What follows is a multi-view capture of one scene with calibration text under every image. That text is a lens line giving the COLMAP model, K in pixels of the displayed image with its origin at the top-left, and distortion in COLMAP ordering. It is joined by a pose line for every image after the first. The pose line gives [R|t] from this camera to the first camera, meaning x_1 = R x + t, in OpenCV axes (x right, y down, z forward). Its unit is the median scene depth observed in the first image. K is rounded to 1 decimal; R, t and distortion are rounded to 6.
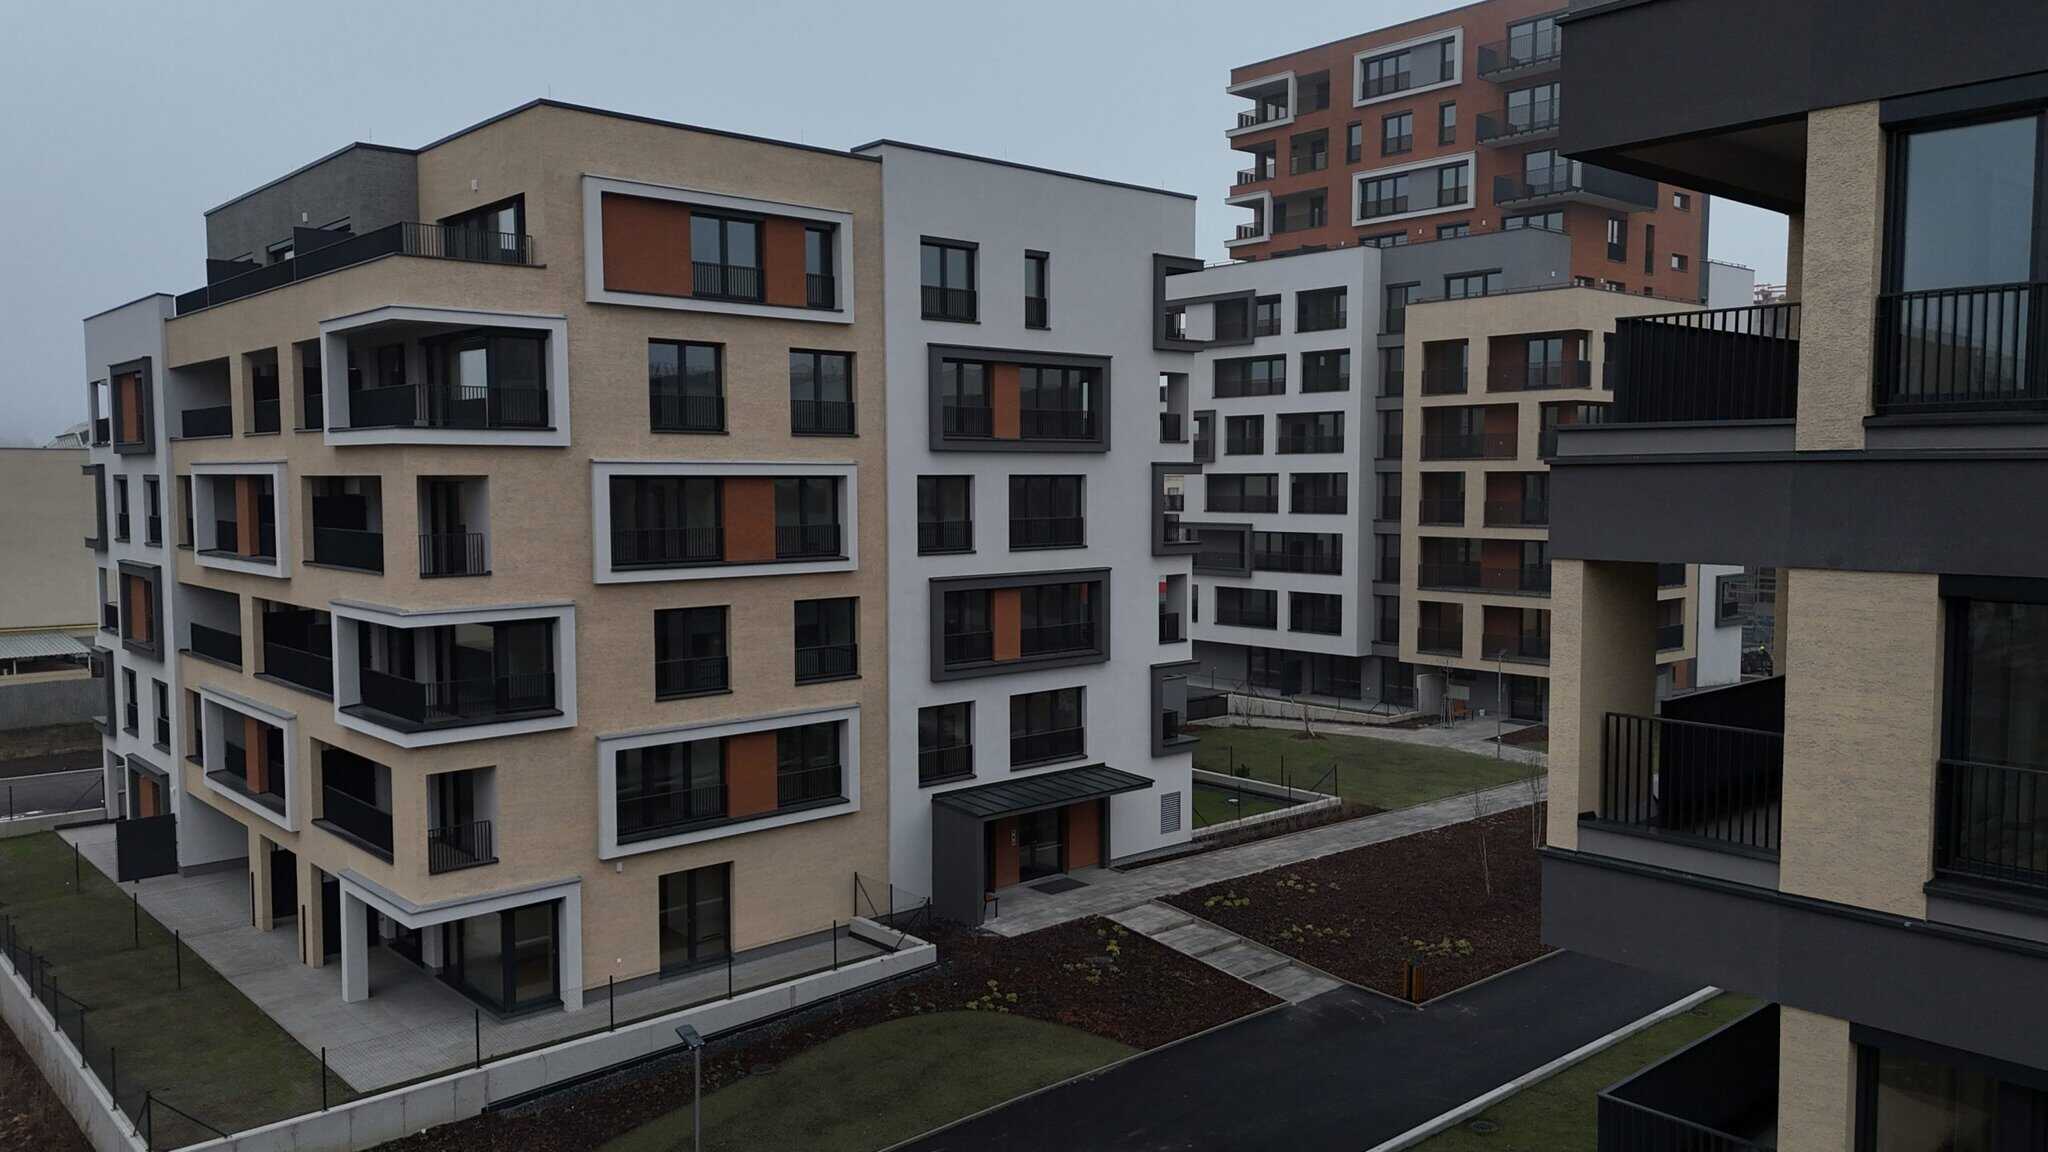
lens RADIAL K [[1495.9, 0, 1027.2], [0, 1495.9, 579.5], [0, 0, 1]] dist [0.092287, -0.092407]
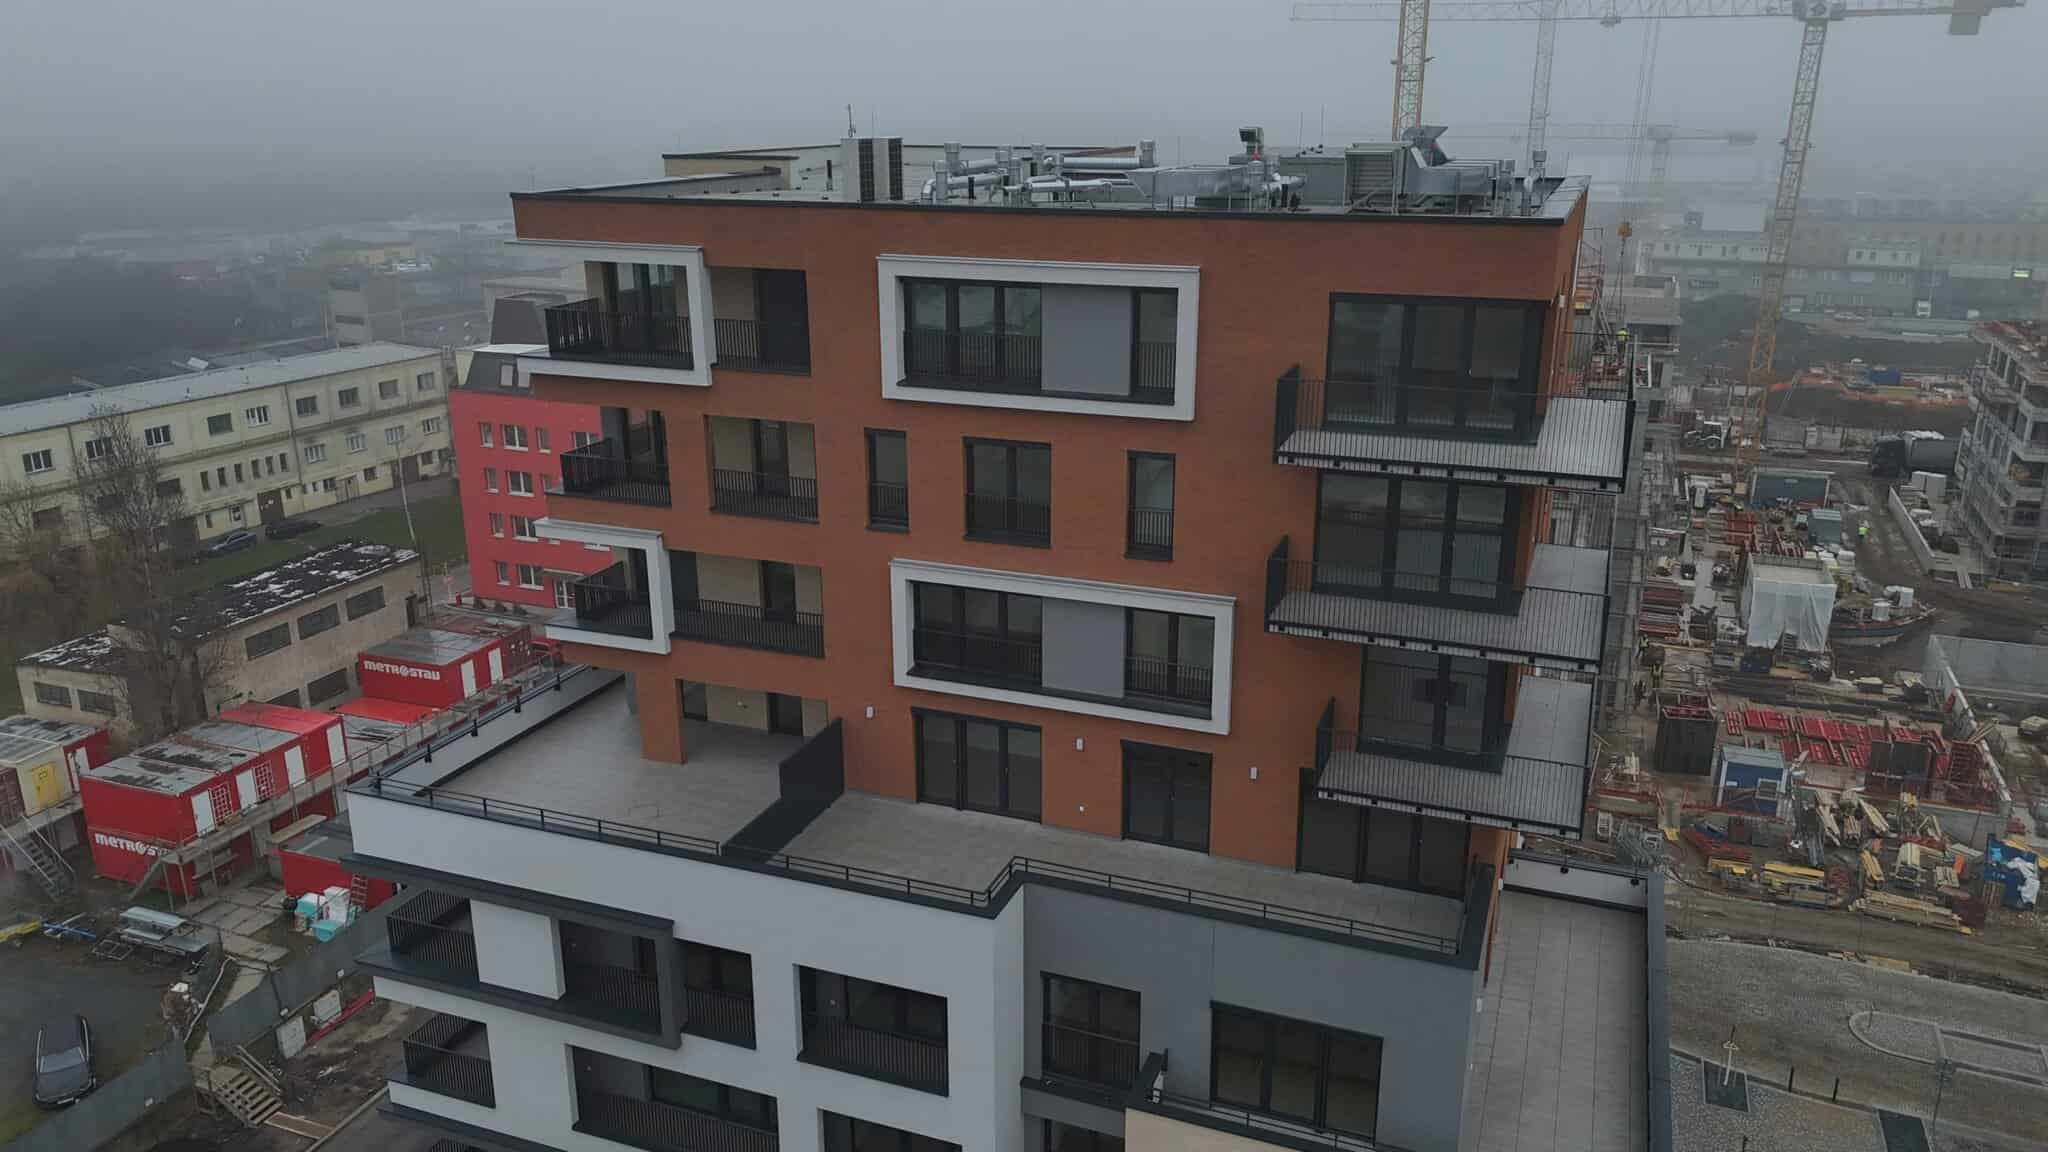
lens RADIAL K [[1495.9, 0, 1027.2], [0, 1495.9, 579.5], [0, 0, 1]] dist [0.092287, -0.092407]
pose [[0.891592, -0.137170, 0.431565, 0.151278], [0.030123, 0.968874, 0.245715, -0.680962], [-0.451837, -0.206078, 0.867972, 1.232917]]
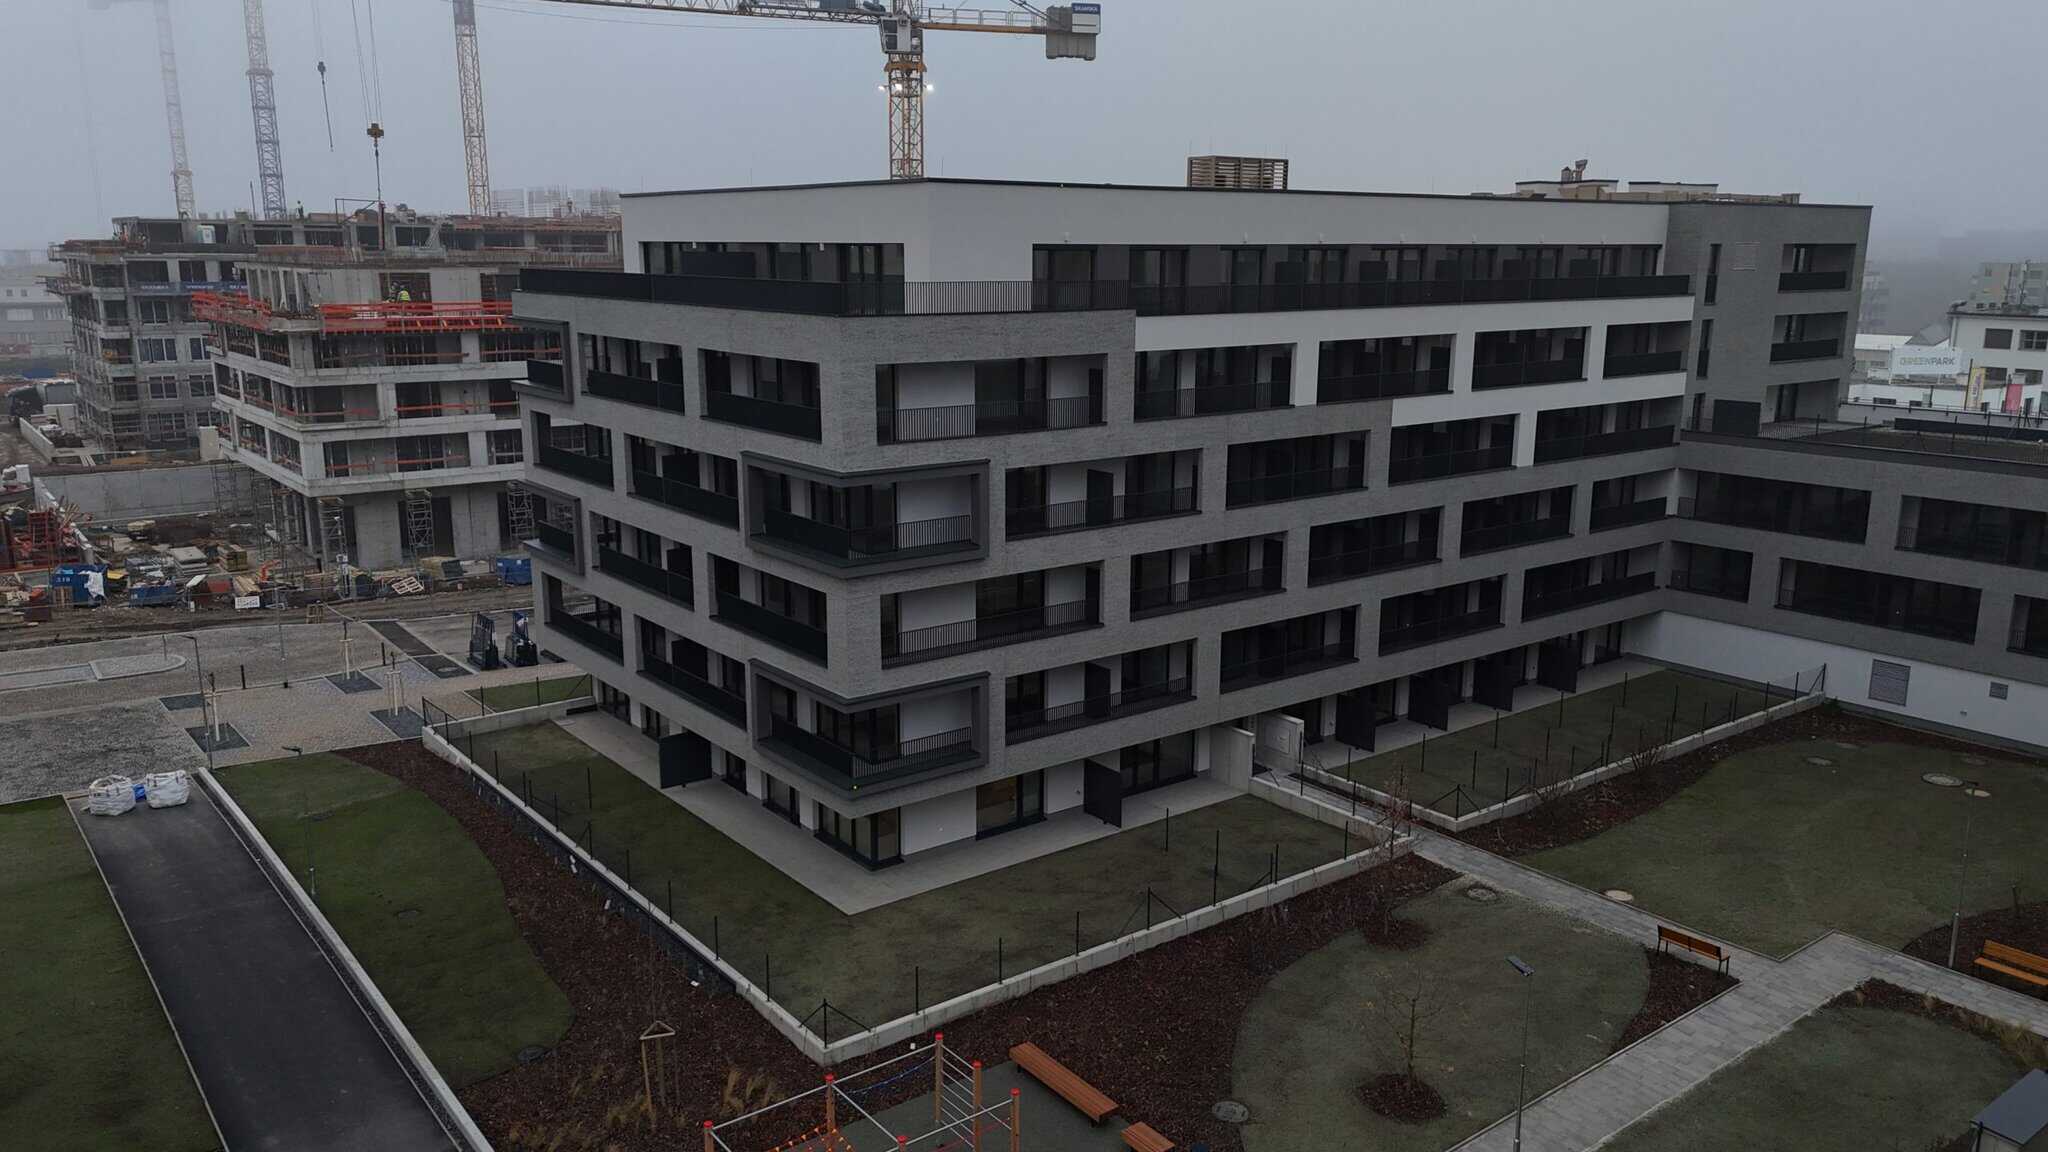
lens RADIAL K [[1495.9, 0, 1027.2], [0, 1495.9, 579.5], [0, 0, 1]] dist [0.092287, -0.092407]
pose [[0.071307, -0.210695, 0.974948, 0.157941], [0.065934, 0.976294, 0.206163, -0.189850], [-0.995273, 0.049581, 0.083509, 0.886259]]
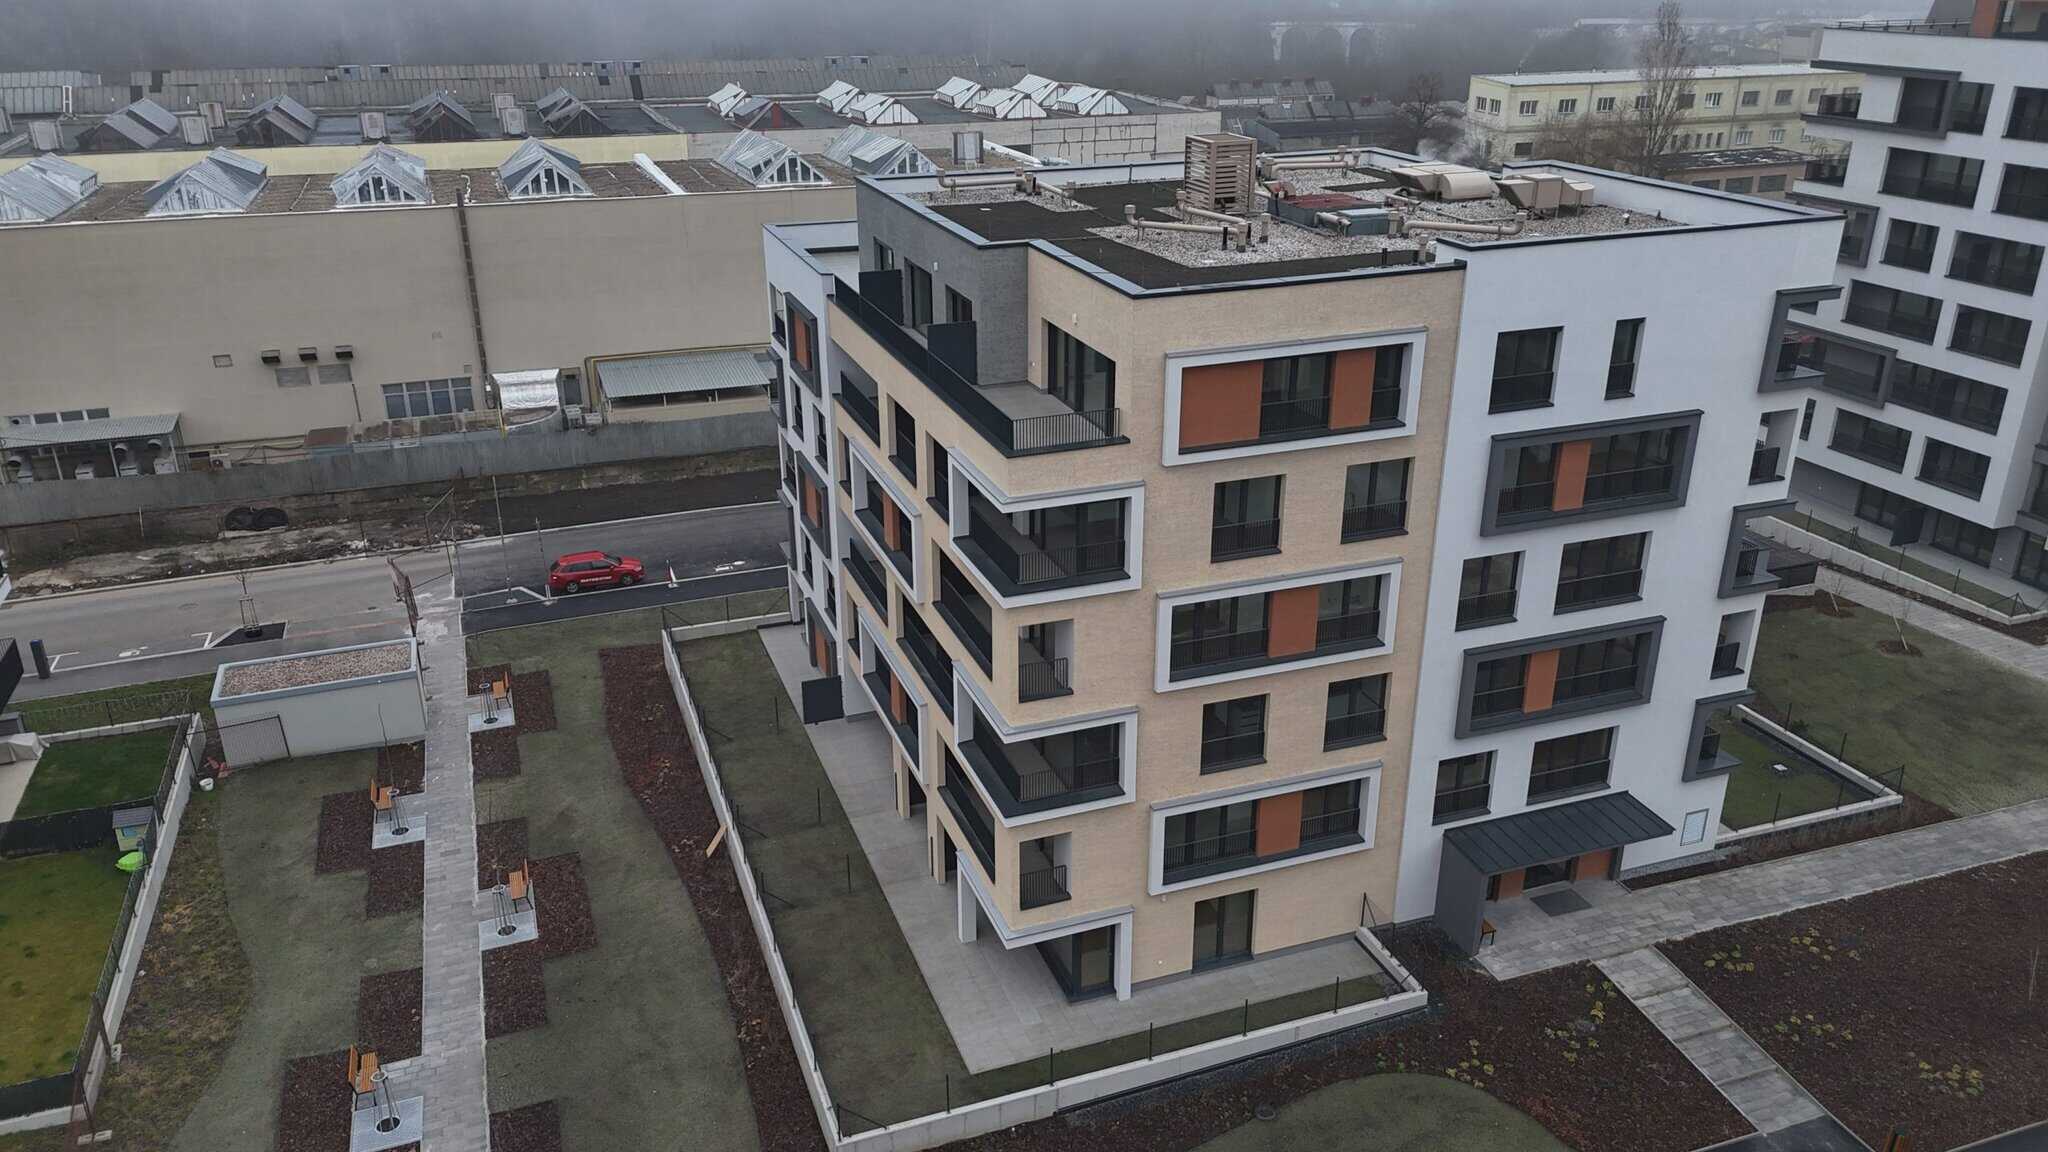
lens RADIAL K [[1499.5, 0, 1027.1], [0, 1499.5, 577.7], [0, 0, 1]] dist [0.083137, -0.079118]
pose [[0.929048, 0.144631, -0.340516, 0.002392], [-0.026663, 0.944200, 0.328293, -0.362776], [0.368996, -0.295921, 0.881063, -0.025750]]
